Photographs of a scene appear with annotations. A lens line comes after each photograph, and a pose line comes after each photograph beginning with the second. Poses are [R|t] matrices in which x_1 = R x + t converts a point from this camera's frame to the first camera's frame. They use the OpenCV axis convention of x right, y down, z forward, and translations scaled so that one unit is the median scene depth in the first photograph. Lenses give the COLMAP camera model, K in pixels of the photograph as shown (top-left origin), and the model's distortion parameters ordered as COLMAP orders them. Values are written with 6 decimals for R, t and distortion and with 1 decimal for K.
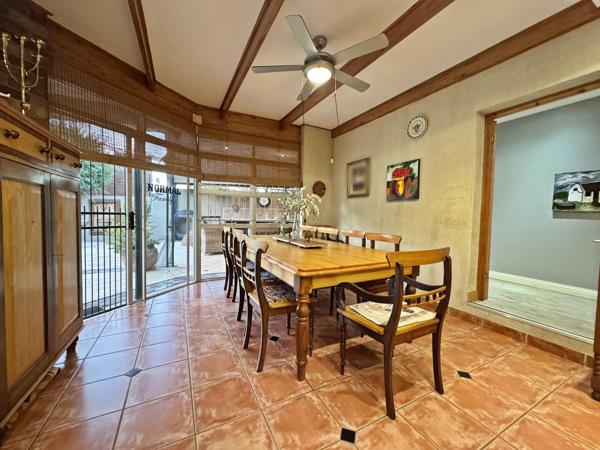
lens RADIAL K [[237.2, 0, 300.0], [0, 237.2, 225.0], [0, 0, 1]] dist [-0.000774, -0.000059]
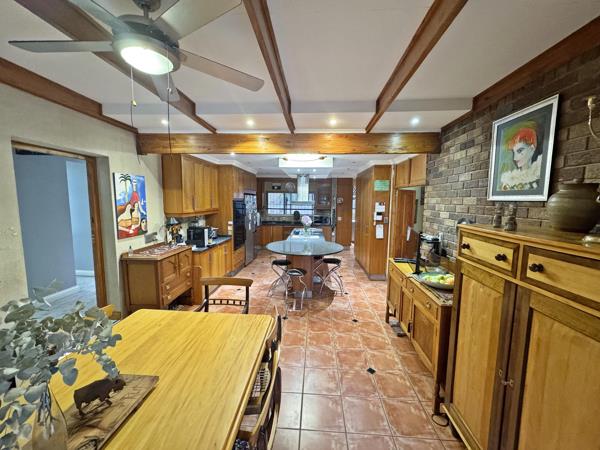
lens RADIAL K [[237.2, 0, 300.0], [0, 237.2, 225.0], [0, 0, 1]] dist [-0.000774, -0.000059]
pose [[-0.855827, -0.089133, 0.509525, -0.333399], [-0.010116, 0.987737, 0.155797, -0.226265], [-0.517164, 0.128180, -0.846234, 0.855189]]
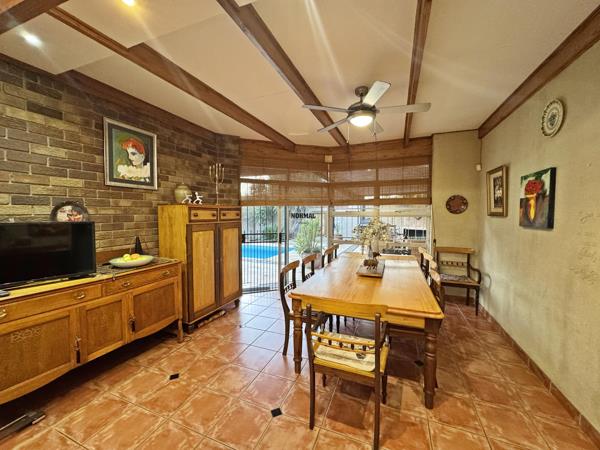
lens RADIAL K [[237.2, 0, 300.0], [0, 237.2, 225.0], [0, 0, 1]] dist [-0.000774, -0.000059]
pose [[0.653343, 0.017509, -0.756859, 0.475755], [-0.021520, 0.999758, 0.004551, -0.095466], [0.756756, 0.013314, 0.653562, 0.047584]]
